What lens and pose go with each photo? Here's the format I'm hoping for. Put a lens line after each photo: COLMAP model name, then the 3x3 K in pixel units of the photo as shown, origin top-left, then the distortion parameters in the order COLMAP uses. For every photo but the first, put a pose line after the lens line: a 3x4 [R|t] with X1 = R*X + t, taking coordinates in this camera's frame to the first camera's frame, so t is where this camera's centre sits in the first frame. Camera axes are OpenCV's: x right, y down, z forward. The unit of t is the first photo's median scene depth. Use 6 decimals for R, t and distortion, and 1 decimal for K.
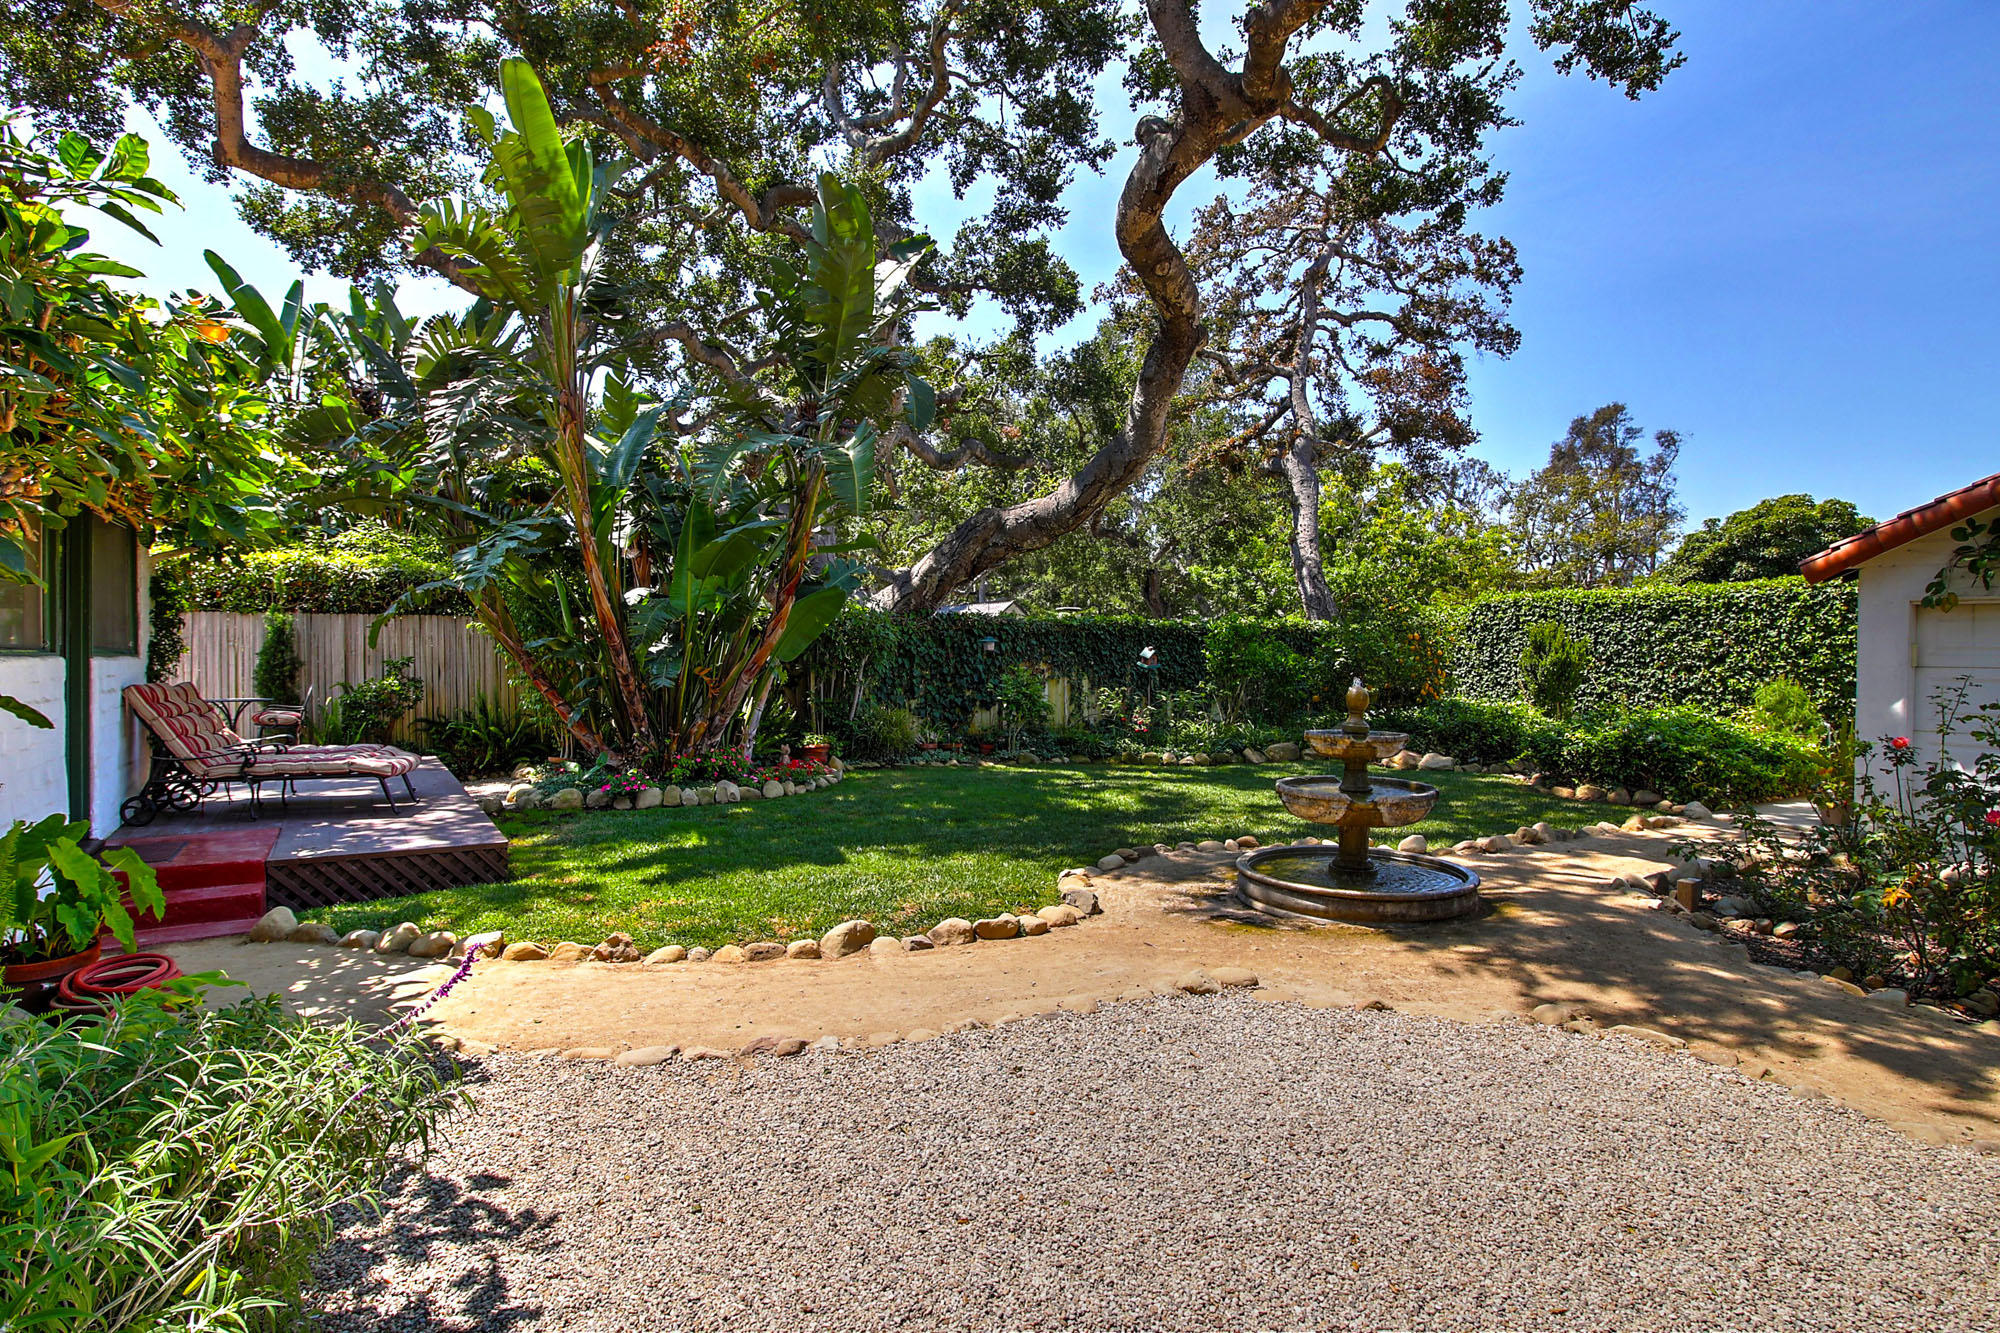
lens RADIAL K [[995.9, 0, 1000.0], [0, 995.9, 666.5], [0, 0, 1]] dist [-0.015067, -0.000204]
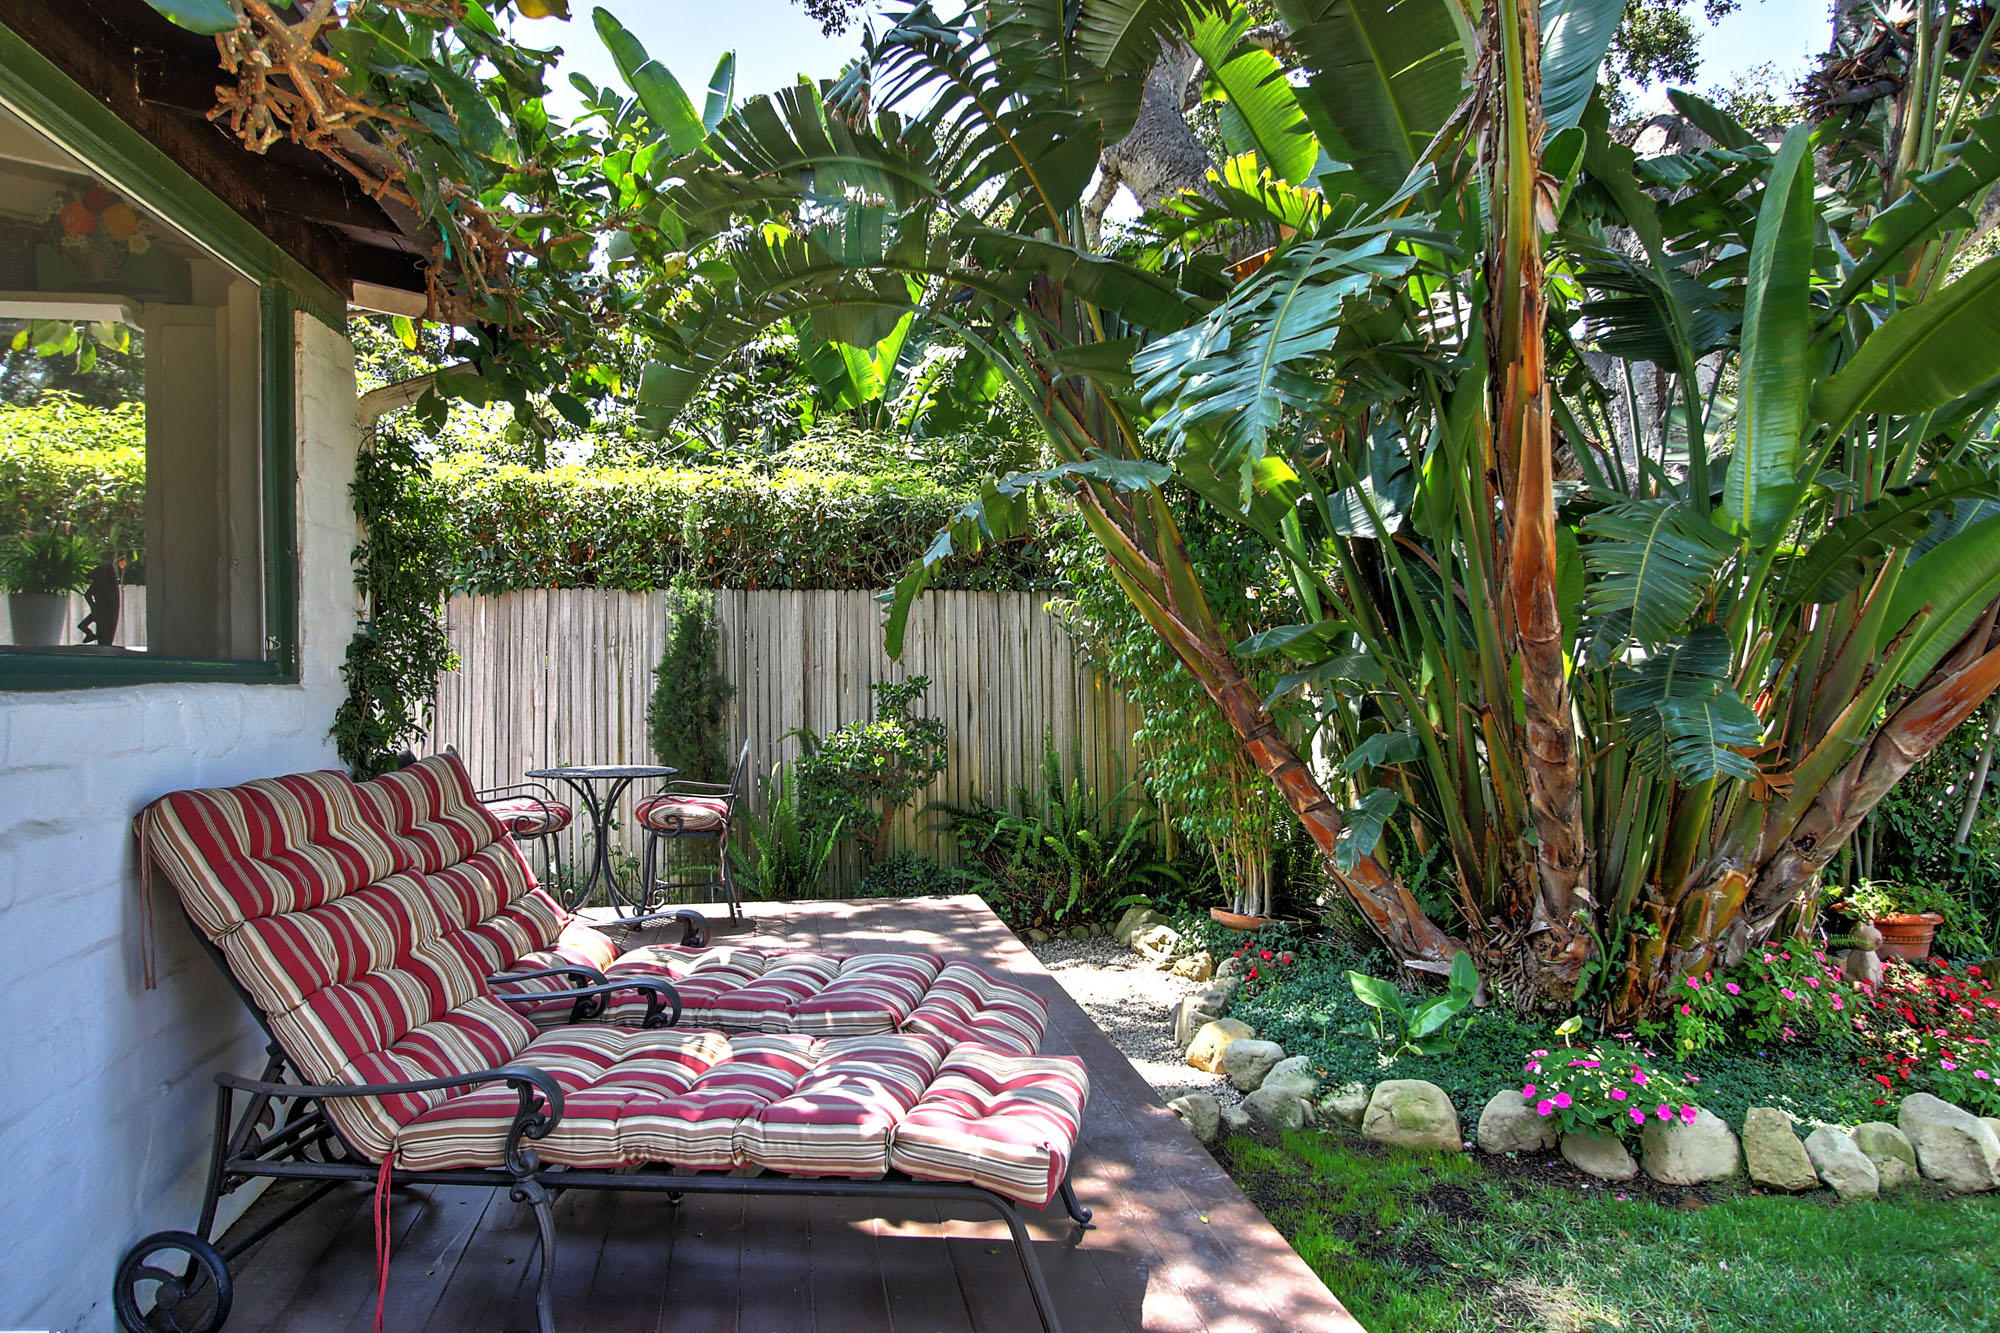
lens RADIAL K [[1306.4, 0, 1000.0], [0, 1306.4, 666.5], [0, 0, 1]] dist [0.002485, 0.000762]
pose [[0.915522, -0.003924, -0.402250, -0.322613], [-0.001432, 0.999914, -0.013012, -0.006995], [0.402266, 0.012489, 0.915437, 0.460100]]
